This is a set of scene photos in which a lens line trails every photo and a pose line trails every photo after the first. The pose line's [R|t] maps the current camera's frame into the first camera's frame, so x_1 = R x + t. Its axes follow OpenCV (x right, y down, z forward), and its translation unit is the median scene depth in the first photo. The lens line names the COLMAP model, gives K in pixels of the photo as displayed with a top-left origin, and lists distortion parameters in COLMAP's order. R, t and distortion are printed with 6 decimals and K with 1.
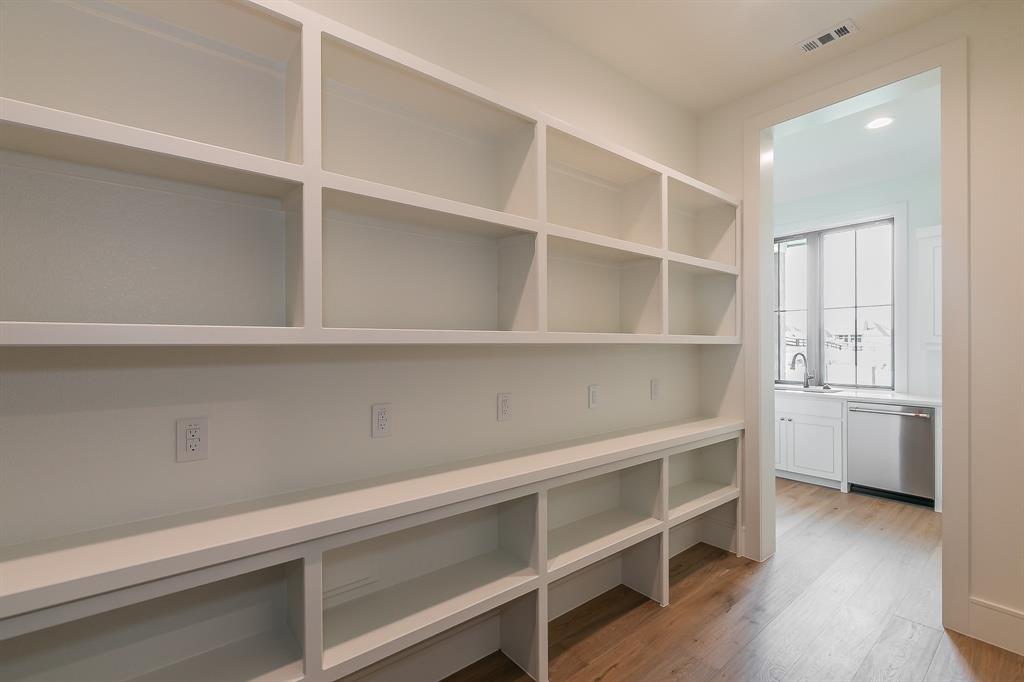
lens RADIAL K [[446.3, 0, 513.0], [0, 446.3, 344.4], [0, 0, 1]] dist [0.000683, -0.000480]
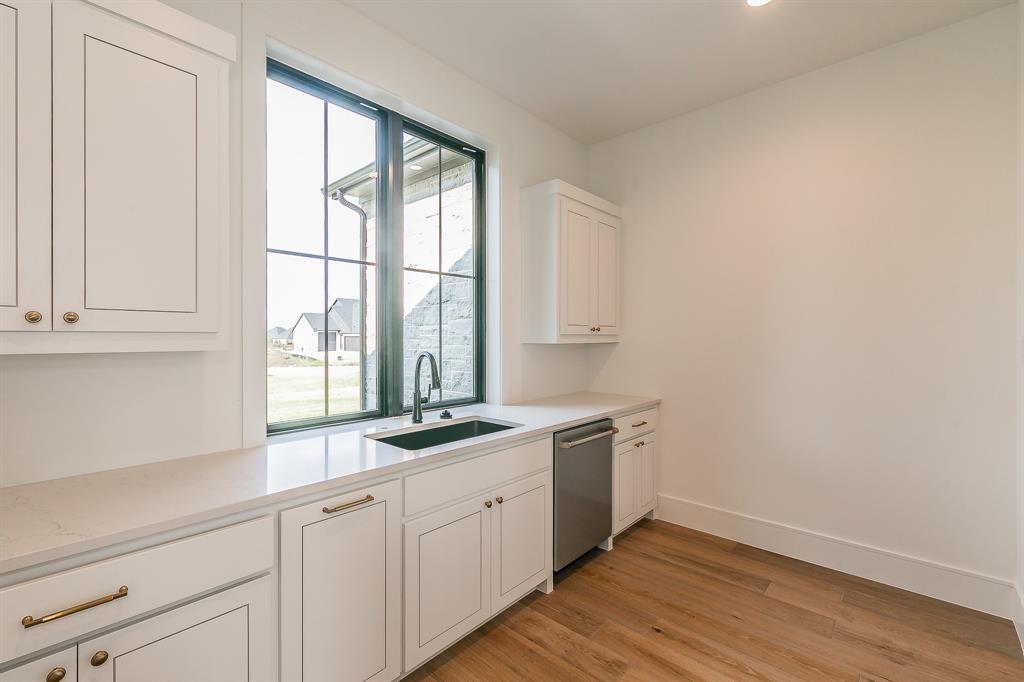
lens RADIAL K [[446.3, 0, 511.6], [0, 446.3, 340.3], [0, 0, 1]] dist [0.000683, -0.000480]
pose [[-0.167263, -0.006139, 0.985893, 0.188425], [-0.004814, 0.999974, 0.005410, 0.001555], [-0.985901, -0.003841, -0.167288, 1.179223]]
